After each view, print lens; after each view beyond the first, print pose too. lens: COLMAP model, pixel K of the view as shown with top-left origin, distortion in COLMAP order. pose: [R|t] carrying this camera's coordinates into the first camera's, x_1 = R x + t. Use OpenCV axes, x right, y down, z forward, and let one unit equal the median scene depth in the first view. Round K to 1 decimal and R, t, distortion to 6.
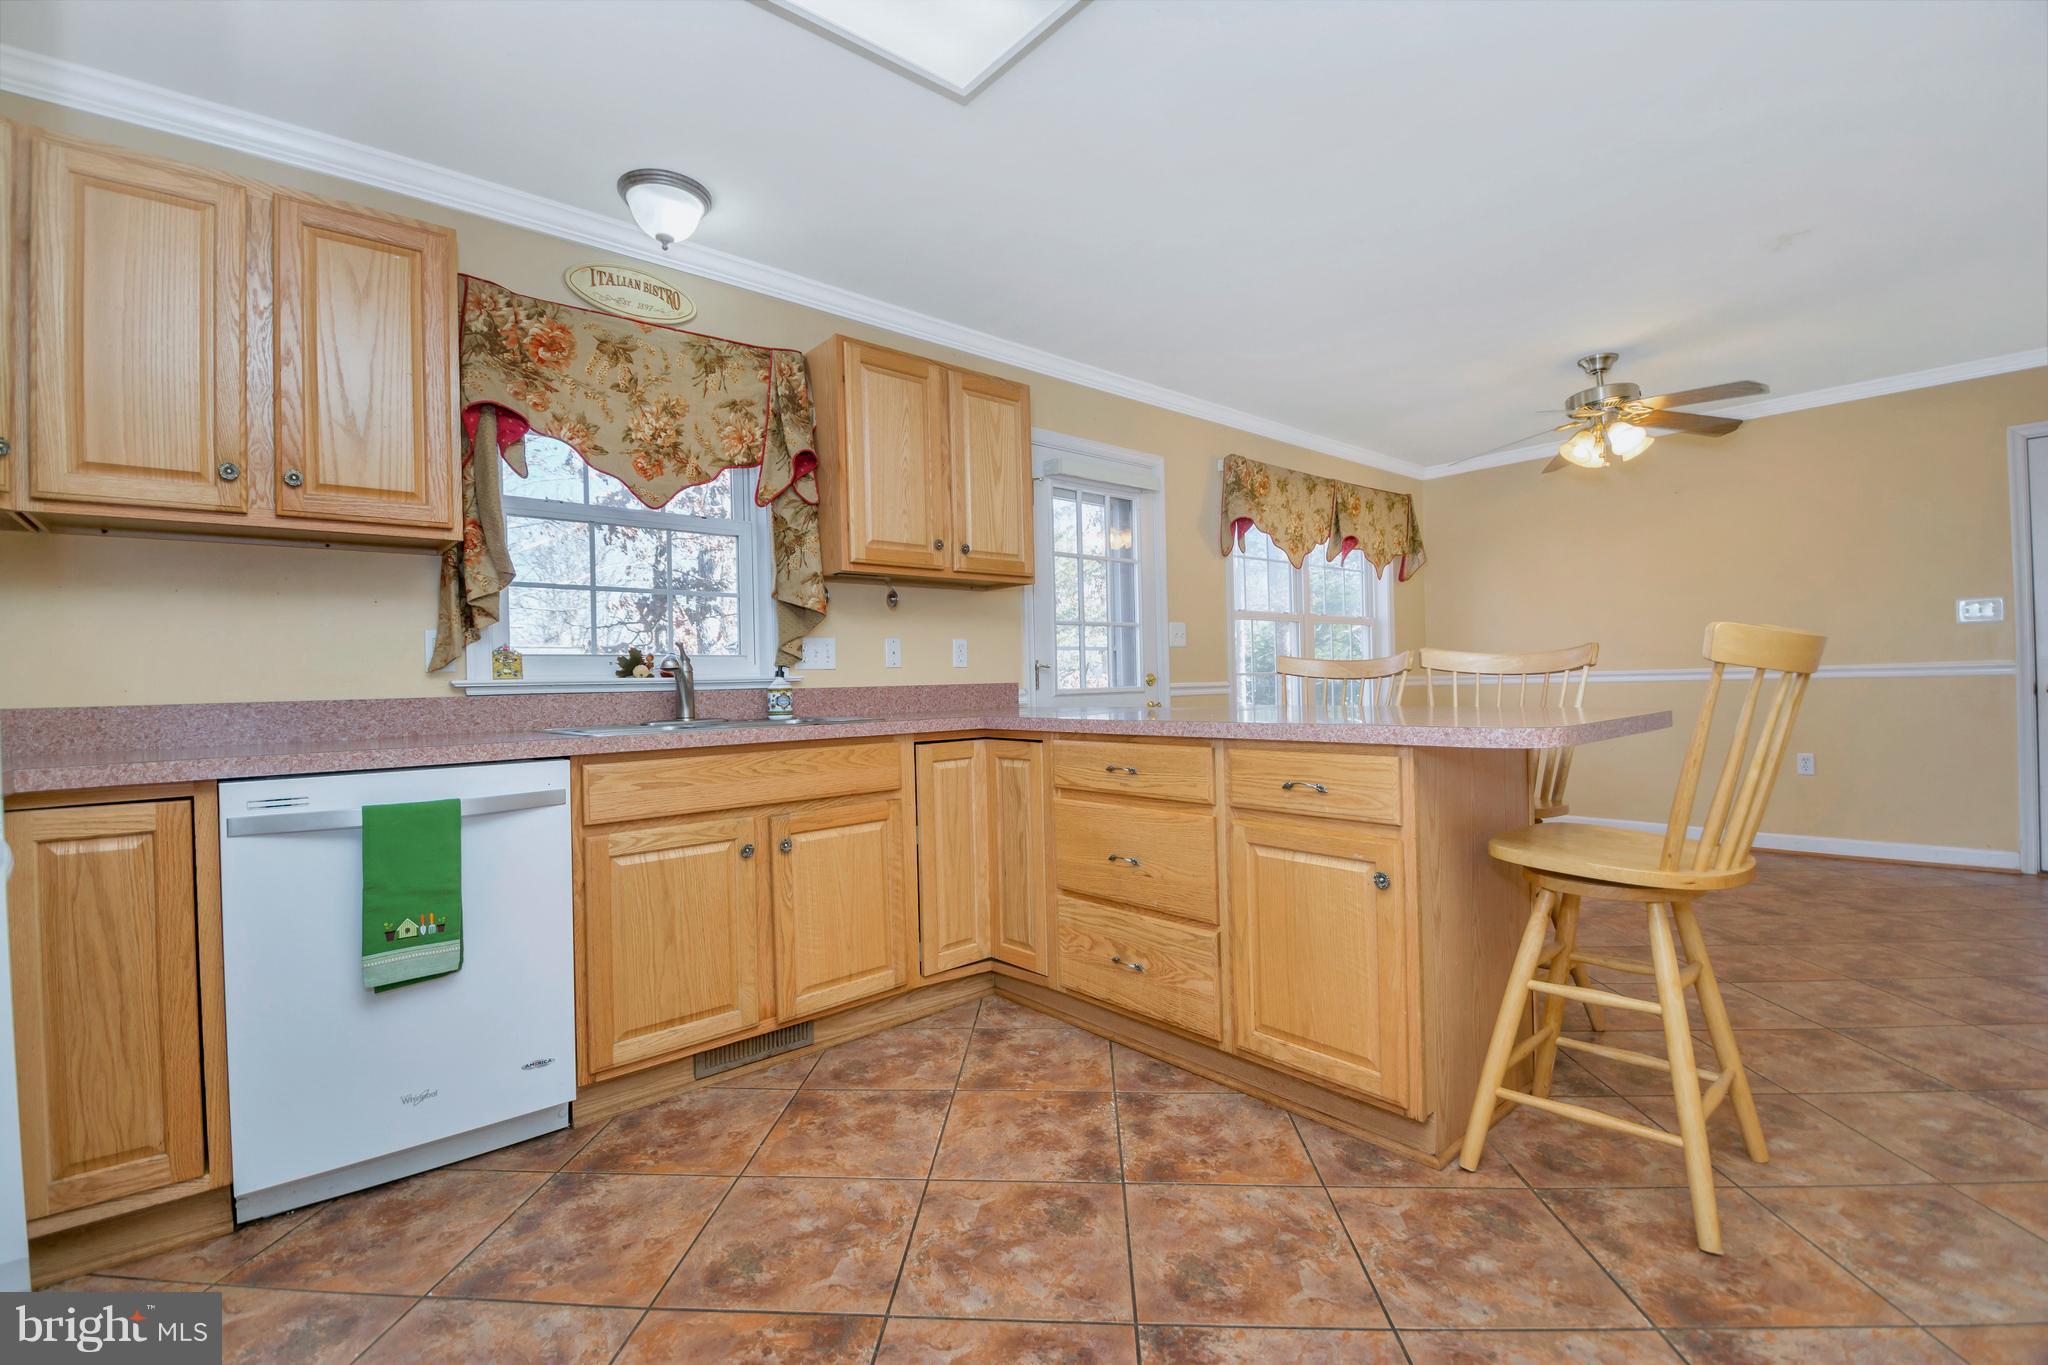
lens RADIAL K [[889.6, 0, 978.6], [0, 889.6, 702.8], [0, 0, 1]] dist [0.014041, -0.020672]
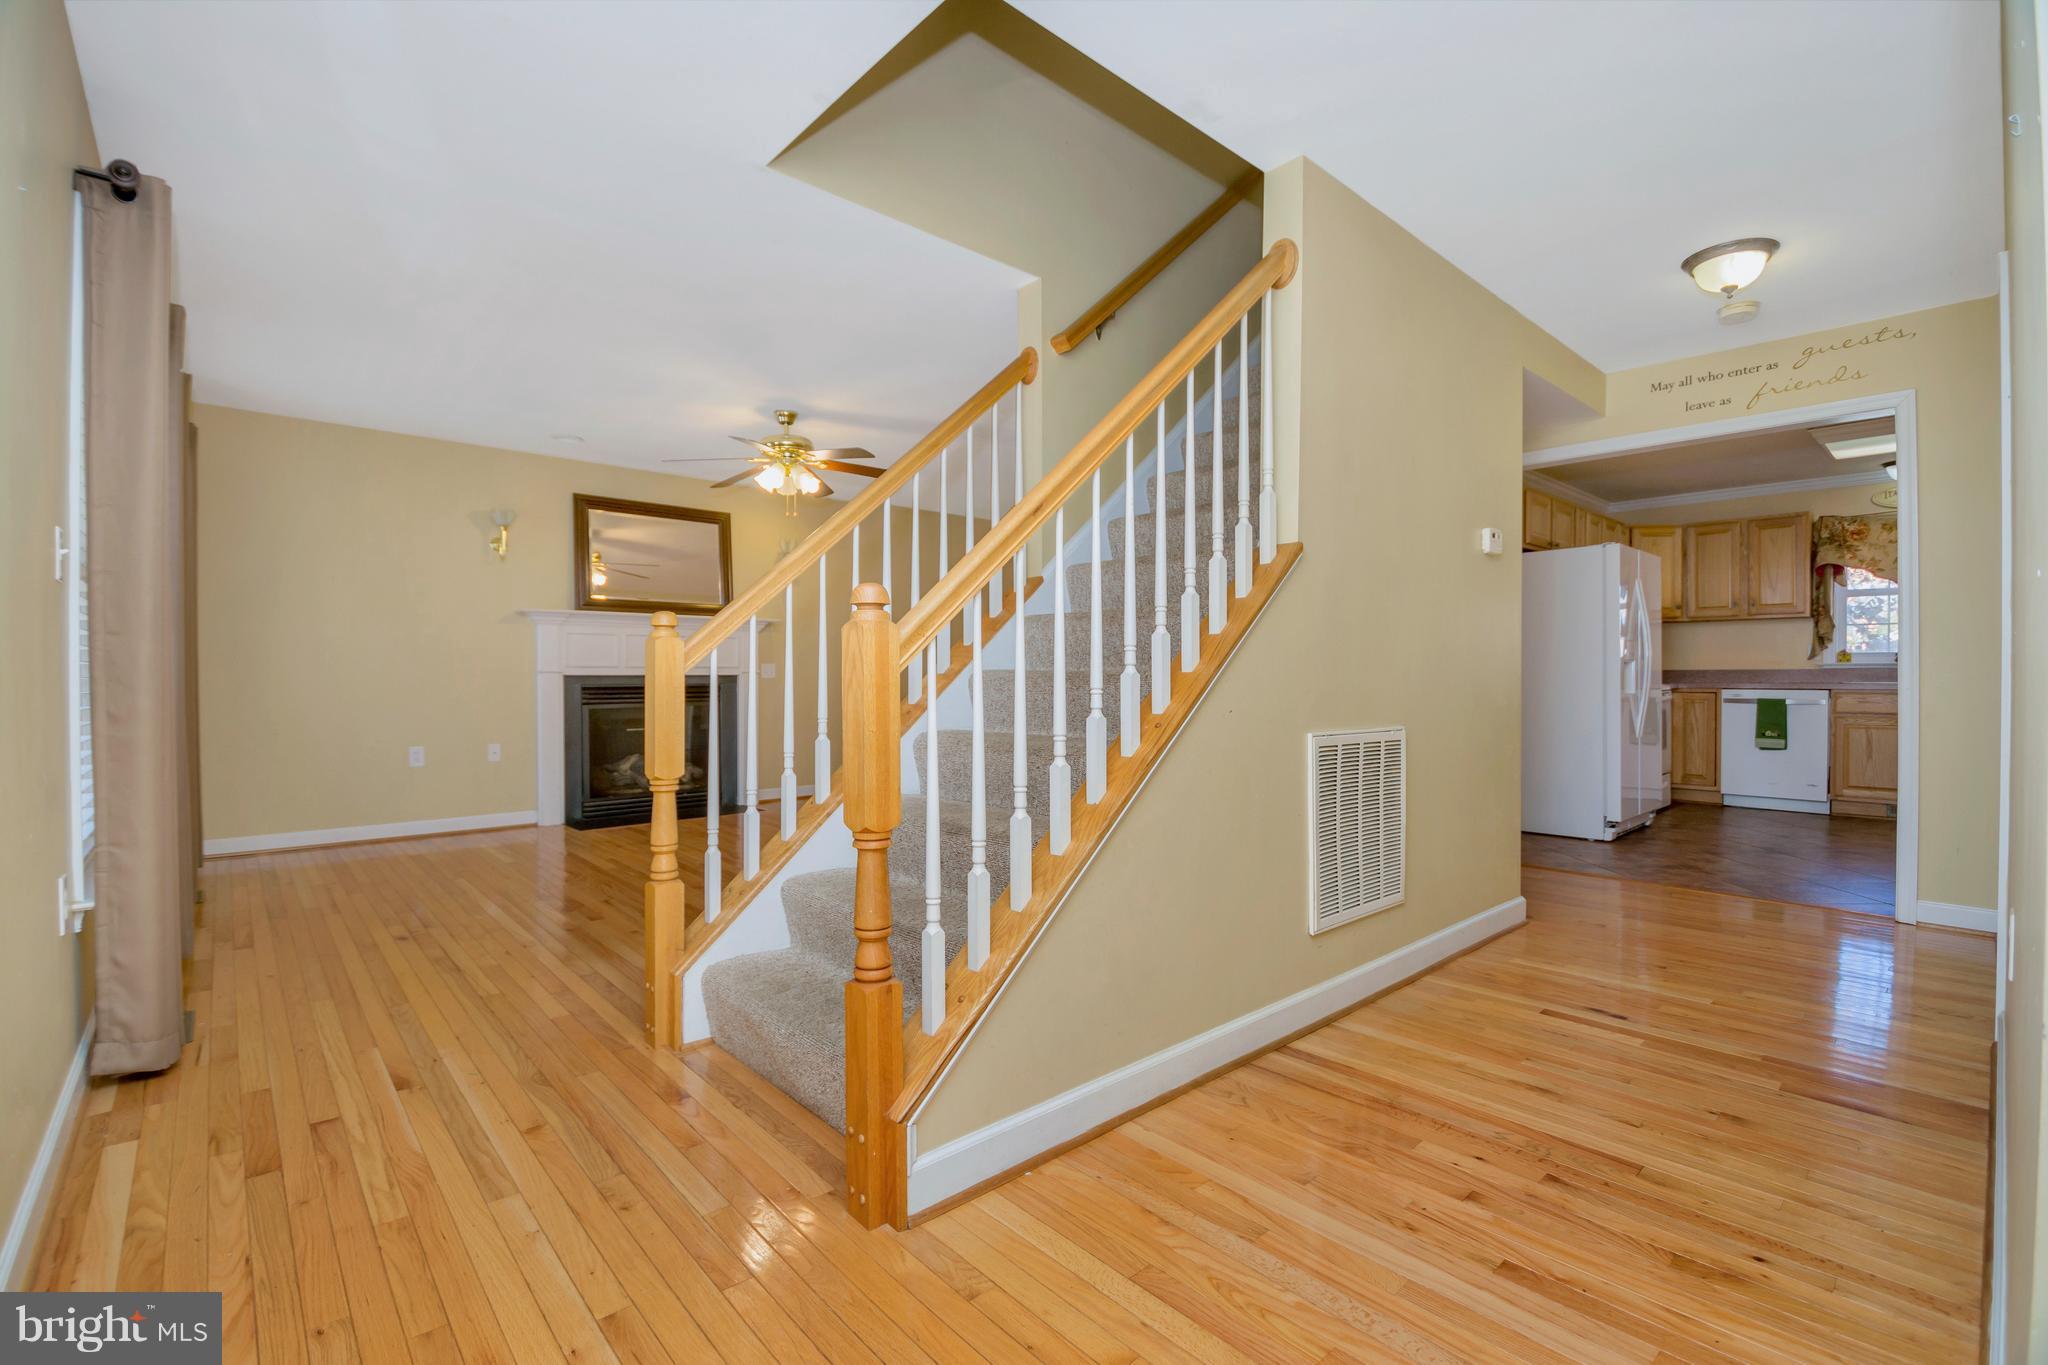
lens RADIAL K [[899.3, 0, 1006.1], [0, 899.3, 652.1], [0, 0, 1]] dist [0.016699, -0.026376]
pose [[0.033498, 0.002100, -0.999437, 2.040081], [-0.010850, 0.999940, 0.001738, -0.034509], [0.999380, 0.010786, 0.033519, -1.561921]]
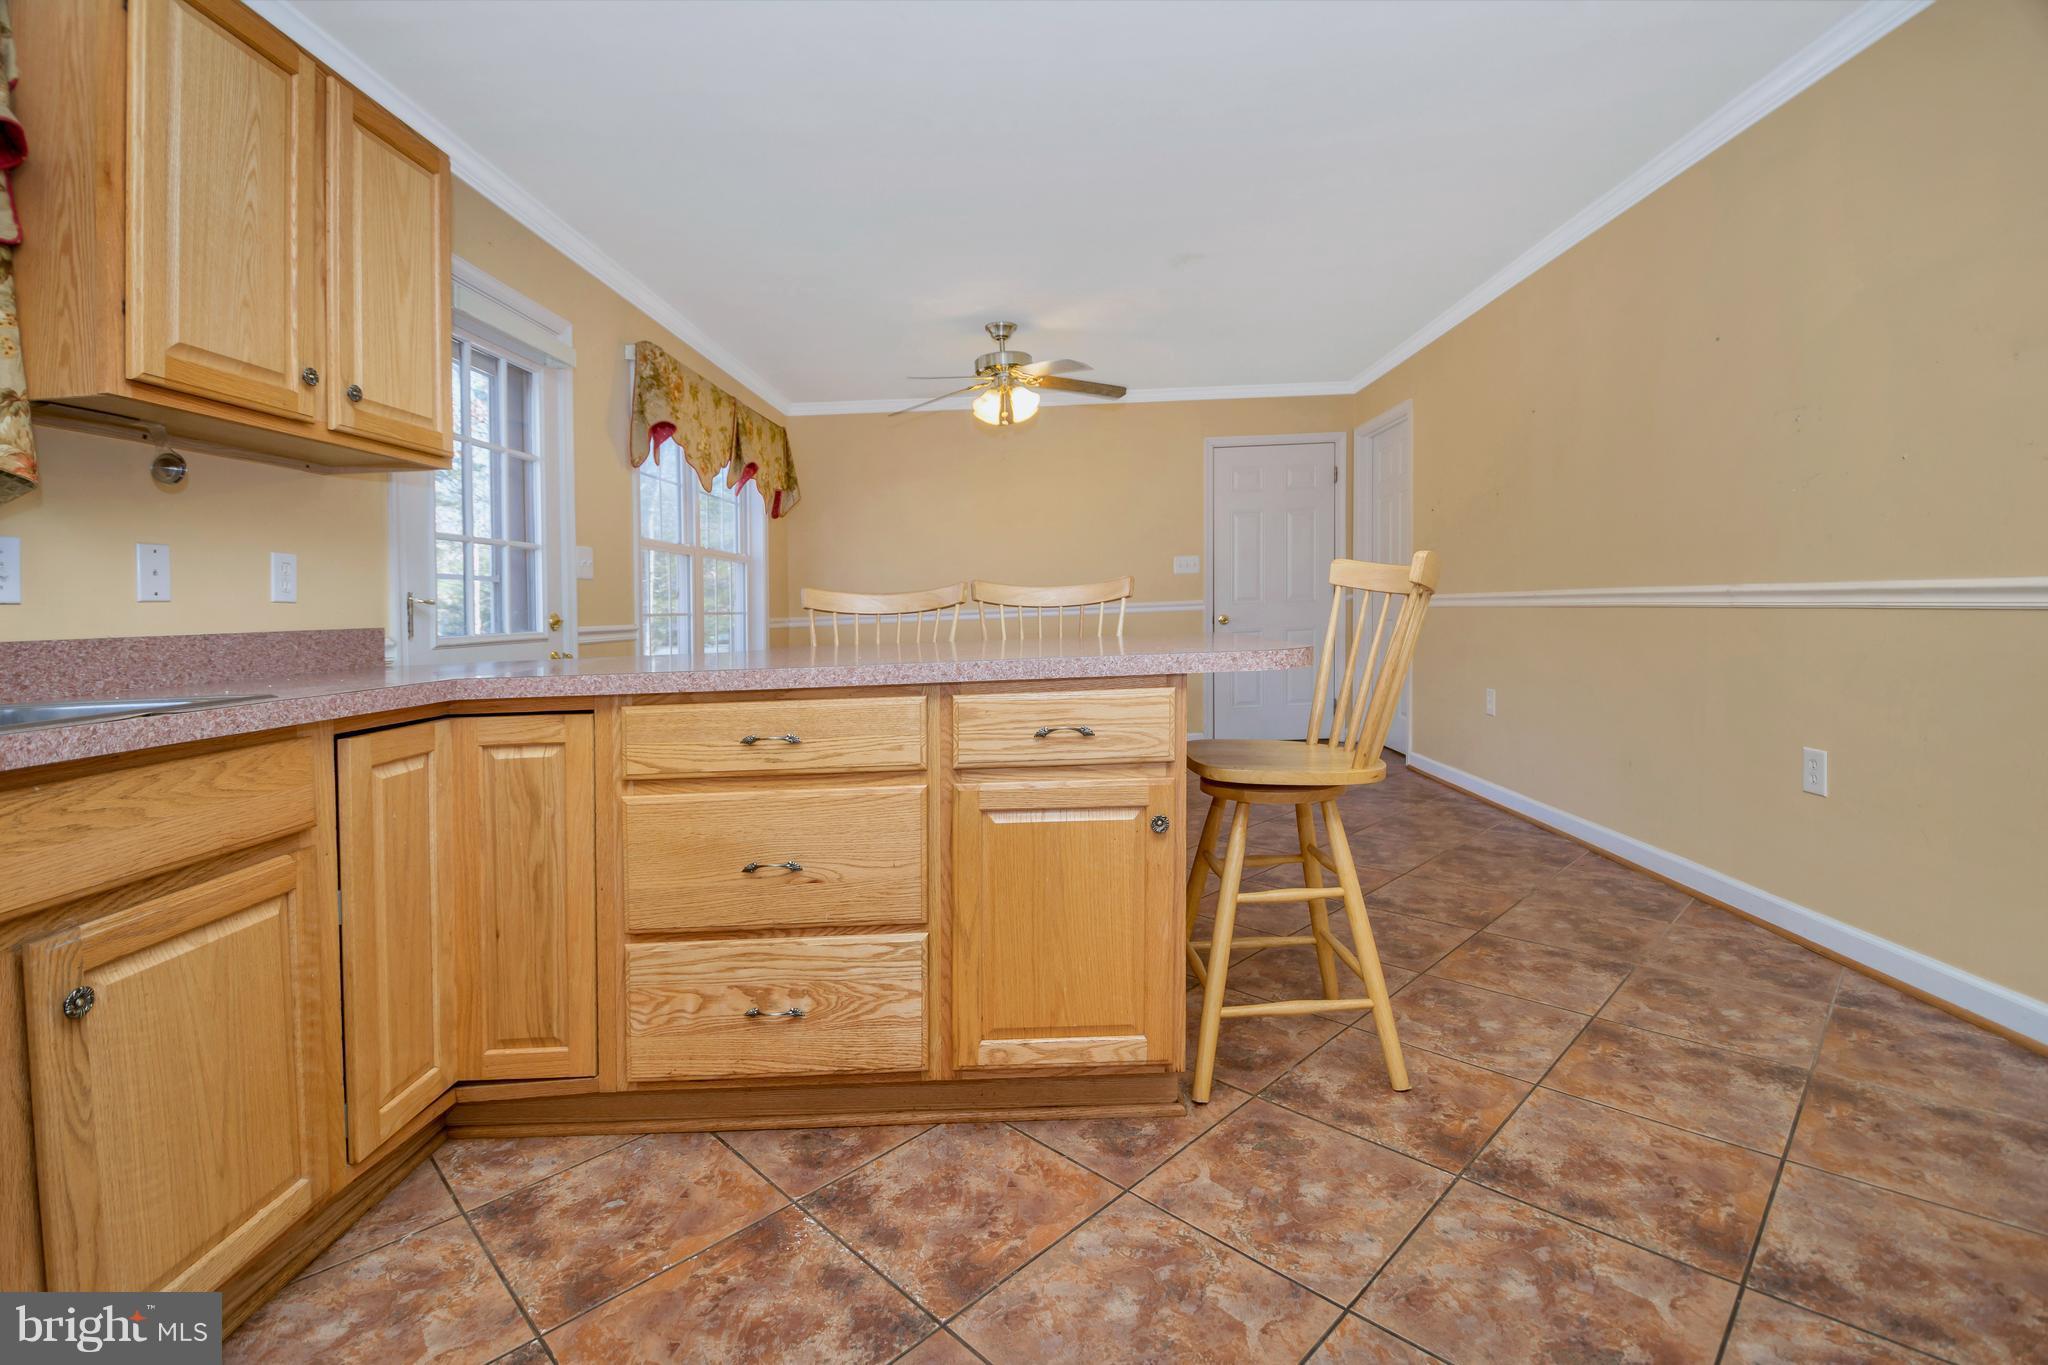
lens RADIAL K [[927.6, 0, 1054.1], [0, 927.6, 638.1], [0, 0, 1]] dist [0.017223, -0.016071]
pose [[0.635776, -0.026304, 0.771425, -0.246724], [0.038134, 0.999269, 0.002645, 0.001345], [-0.770931, 0.027736, 0.636315, 0.337165]]
